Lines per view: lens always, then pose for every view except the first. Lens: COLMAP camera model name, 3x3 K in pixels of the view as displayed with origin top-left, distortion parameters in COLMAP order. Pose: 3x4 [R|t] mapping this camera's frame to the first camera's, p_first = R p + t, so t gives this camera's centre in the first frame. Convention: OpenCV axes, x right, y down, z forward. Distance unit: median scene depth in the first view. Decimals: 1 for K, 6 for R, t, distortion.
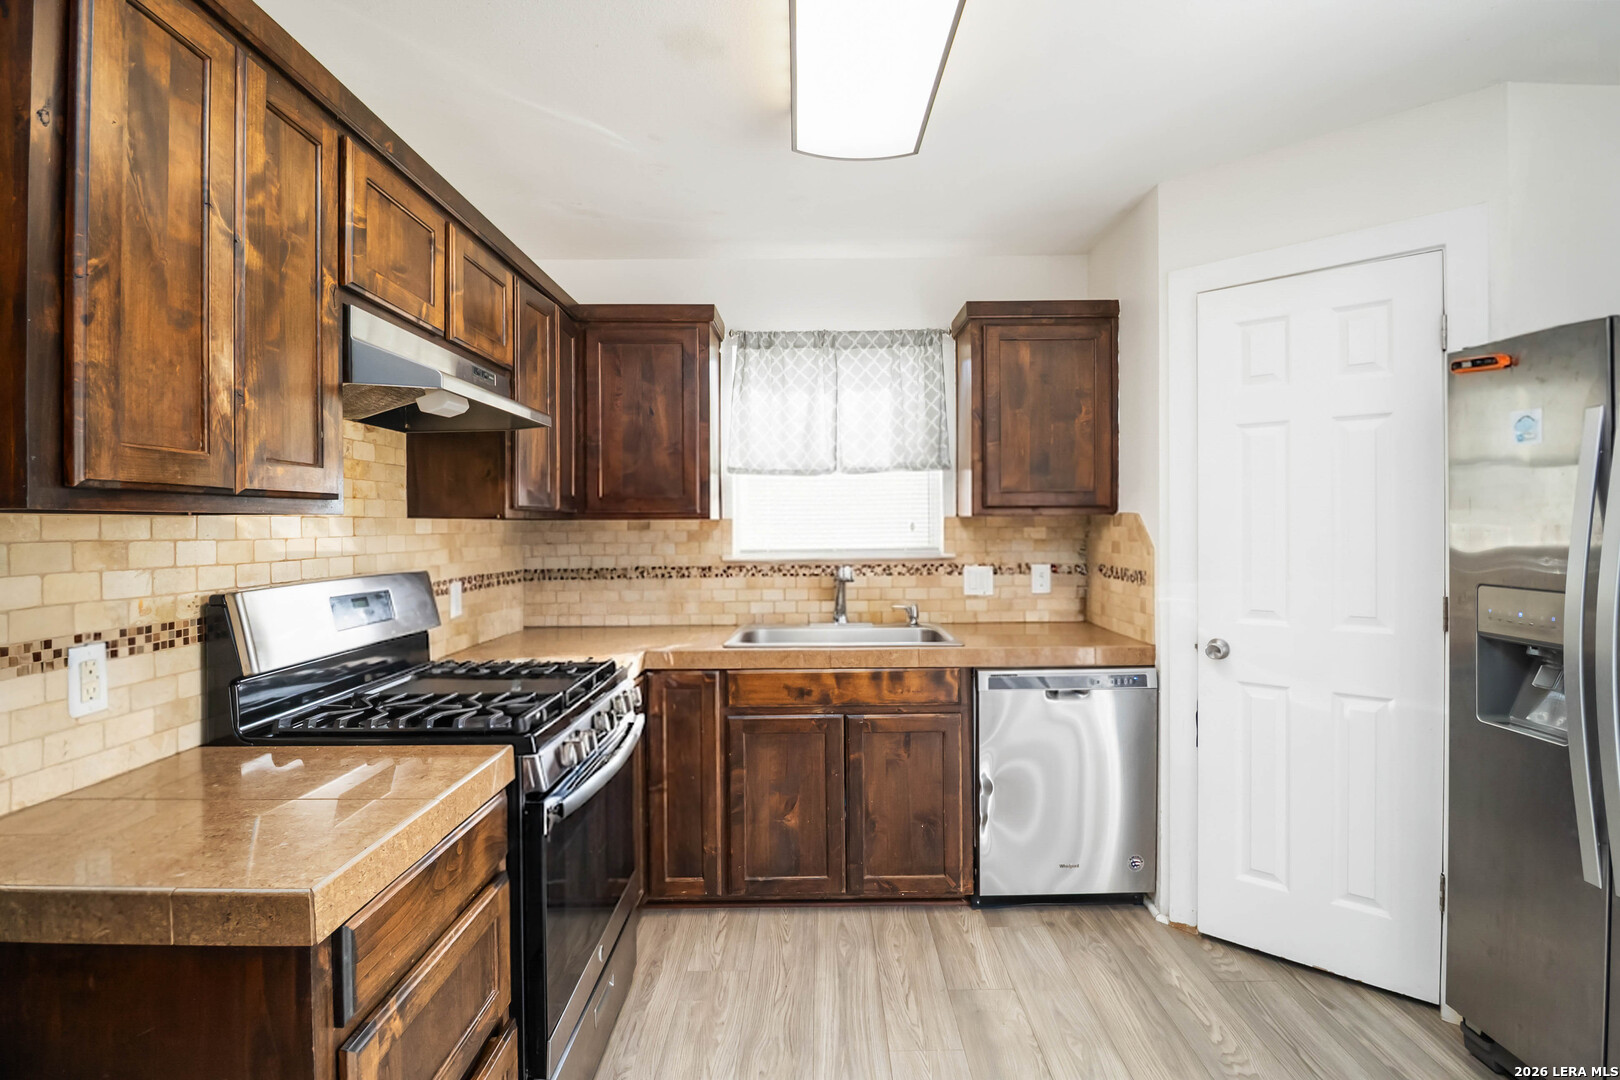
lens RADIAL K [[770.4, 0, 813.6], [0, 770.4, 527.5], [0, 0, 1]] dist [-0.001545, -0.011086]
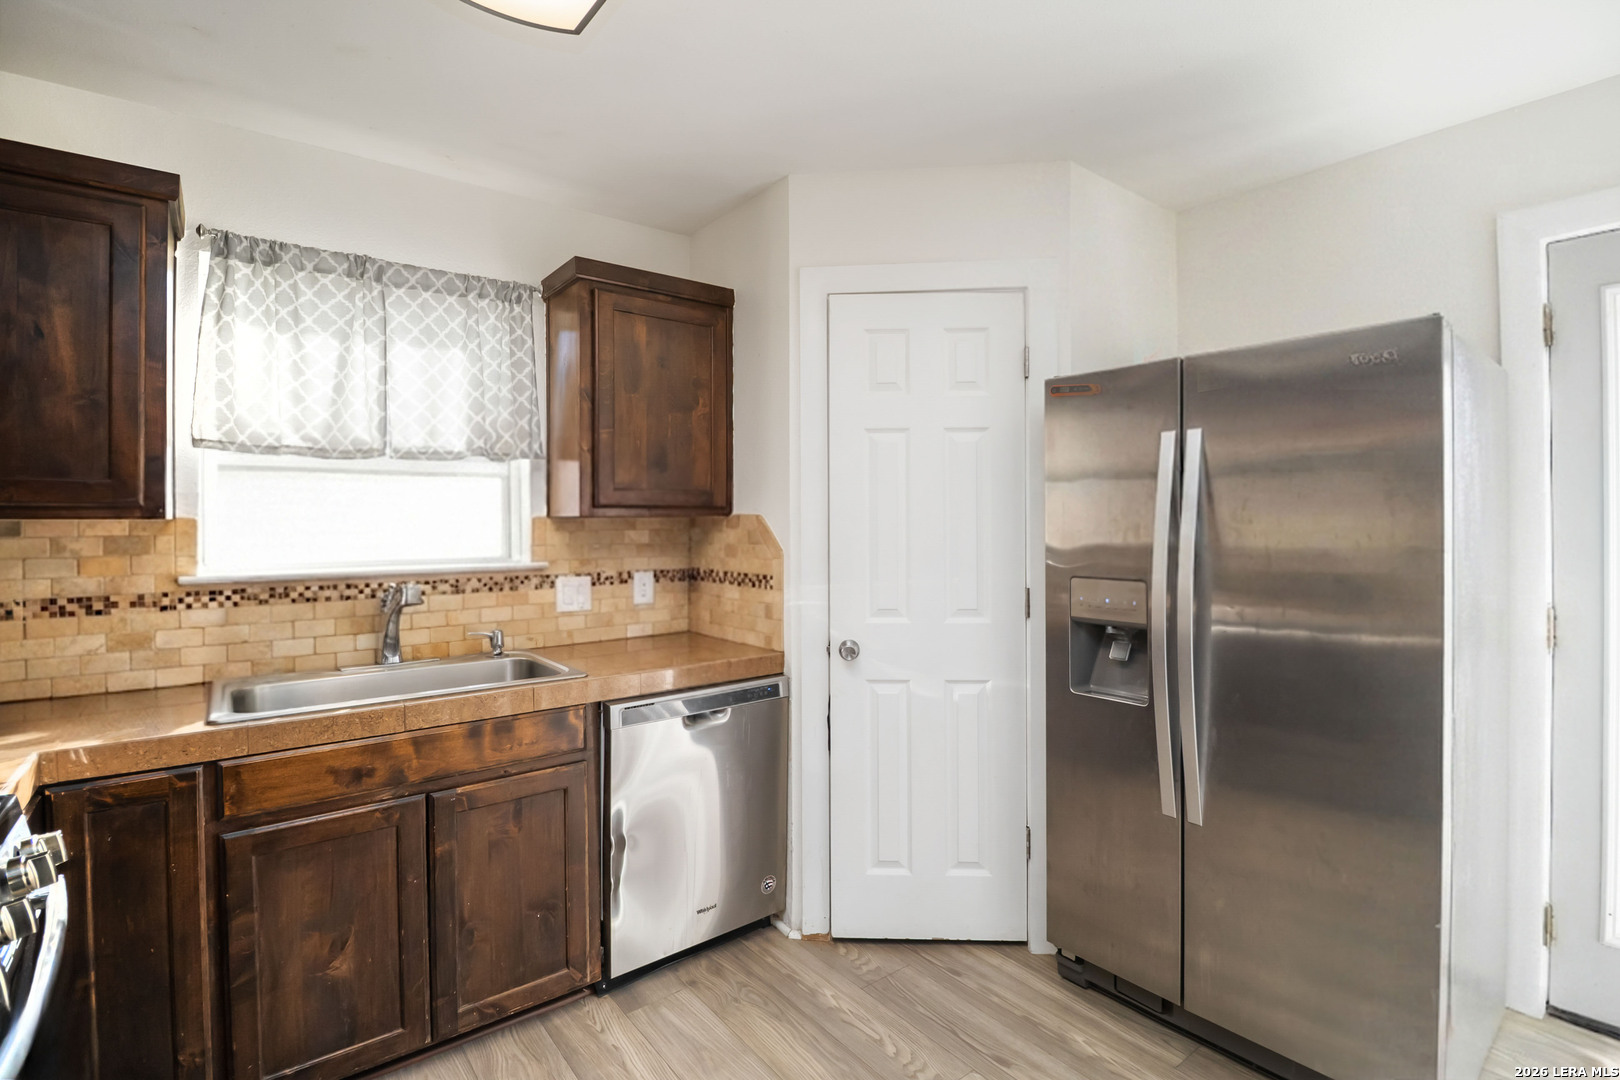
lens RADIAL K [[770.4, 0, 831.2], [0, 770.4, 524.6], [0, 0, 1]] dist [-0.001545, -0.011086]
pose [[0.780701, 0.000533, 0.624904, -0.112614], [0.003830, 0.999977, -0.005638, -0.000573], [-0.624893, 0.006795, 0.780681, 0.208675]]
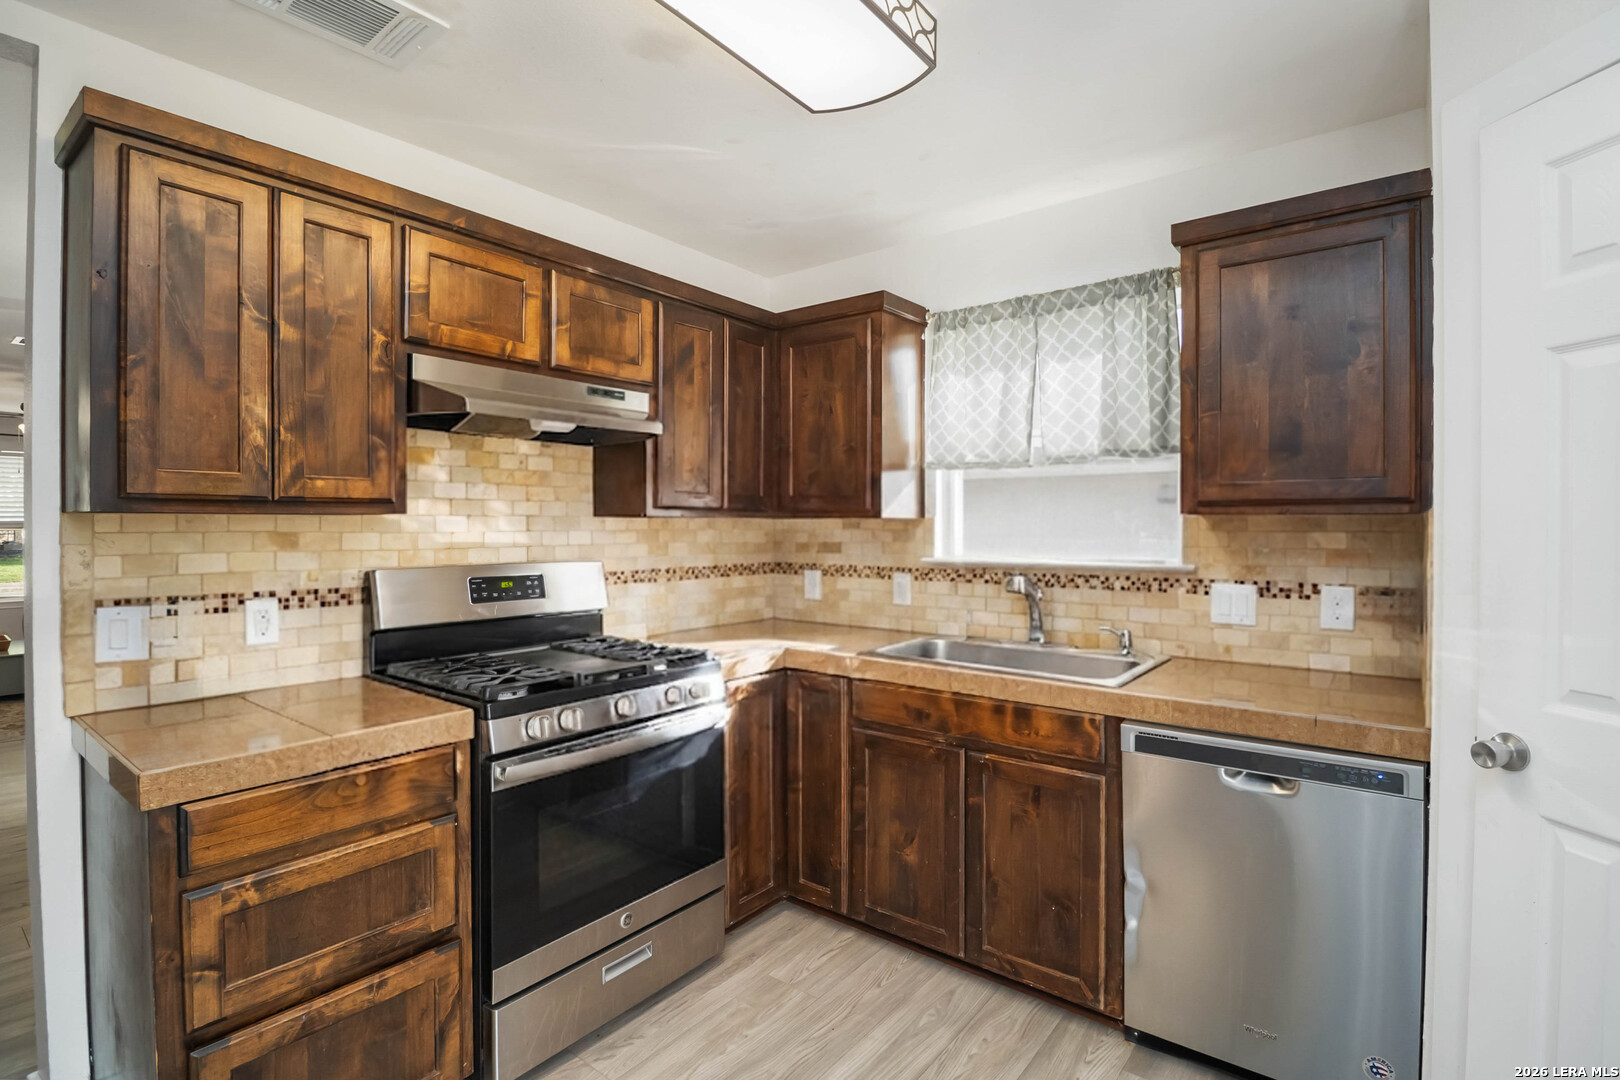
lens RADIAL K [[770.4, 0, 815.0], [0, 770.4, 530.2], [0, 0, 1]] dist [-0.001545, -0.011086]
pose [[0.786044, 0.012212, -0.618049, 0.432294], [-0.008608, 0.999924, 0.008810, -0.004267], [0.618110, -0.001605, 0.786090, 0.229715]]
